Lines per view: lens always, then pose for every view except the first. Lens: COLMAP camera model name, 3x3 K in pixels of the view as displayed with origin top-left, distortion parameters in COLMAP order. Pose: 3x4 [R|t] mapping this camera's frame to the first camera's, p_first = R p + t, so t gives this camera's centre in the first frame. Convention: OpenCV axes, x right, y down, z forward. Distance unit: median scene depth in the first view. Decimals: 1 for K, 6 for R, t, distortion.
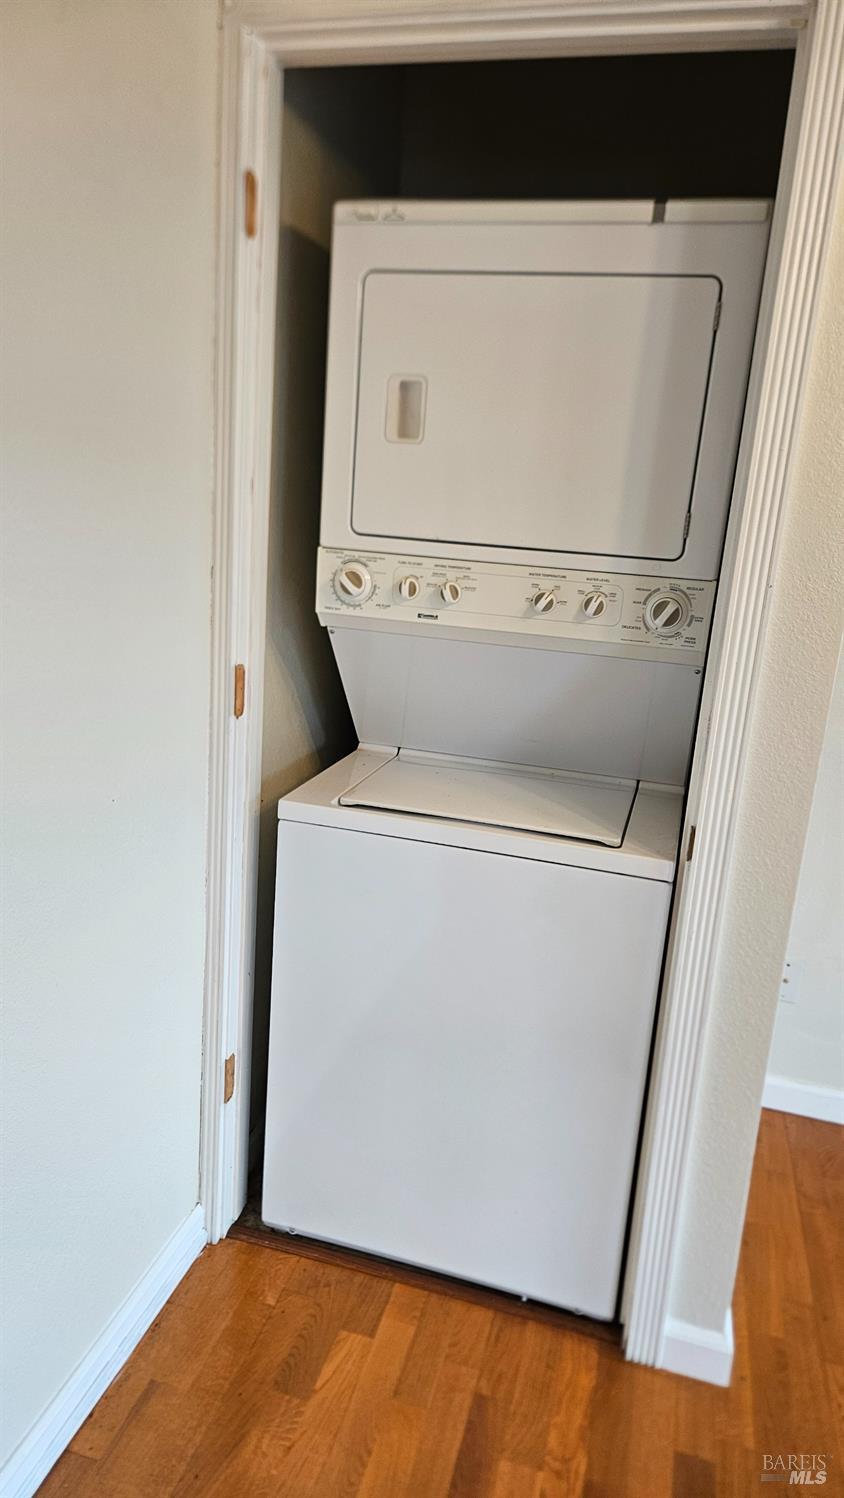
lens RADIAL K [[1006.3, 0, 421.1], [0, 1006.3, 757.5], [0, 0, 1]] dist [0.037589, 0.000526]
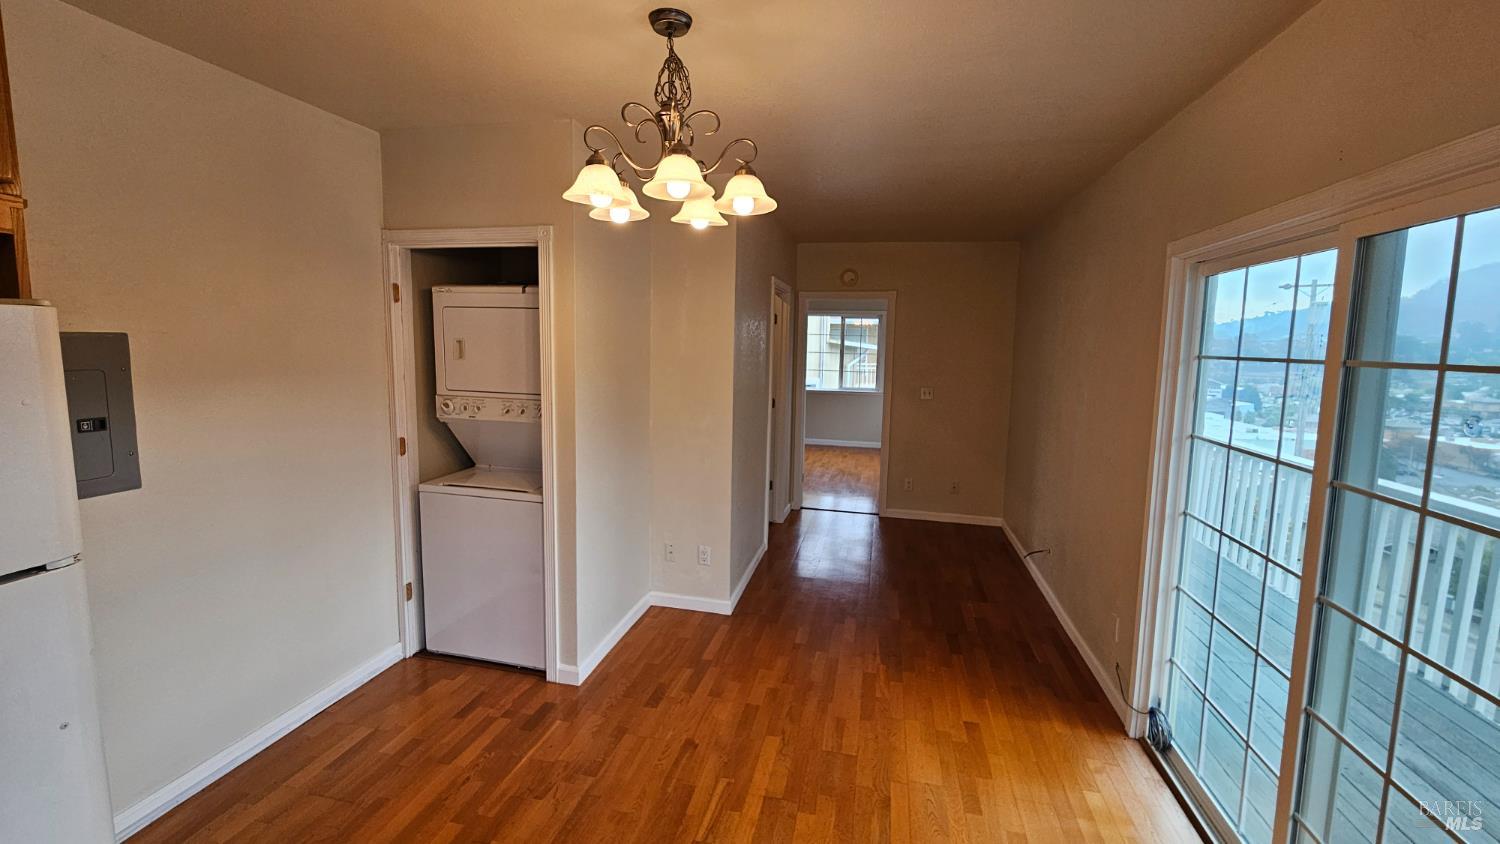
lens RADIAL K [[611.0, 0, 744.6], [0, 611.0, 409.6], [0, 0, 1]] dist [-0.000943, -0.000032]
pose [[0.998068, -0.051648, 0.034548, 0.736809], [0.055918, 0.989006, -0.136895, 0.123633], [-0.027098, 0.138562, 0.989983, -0.765356]]
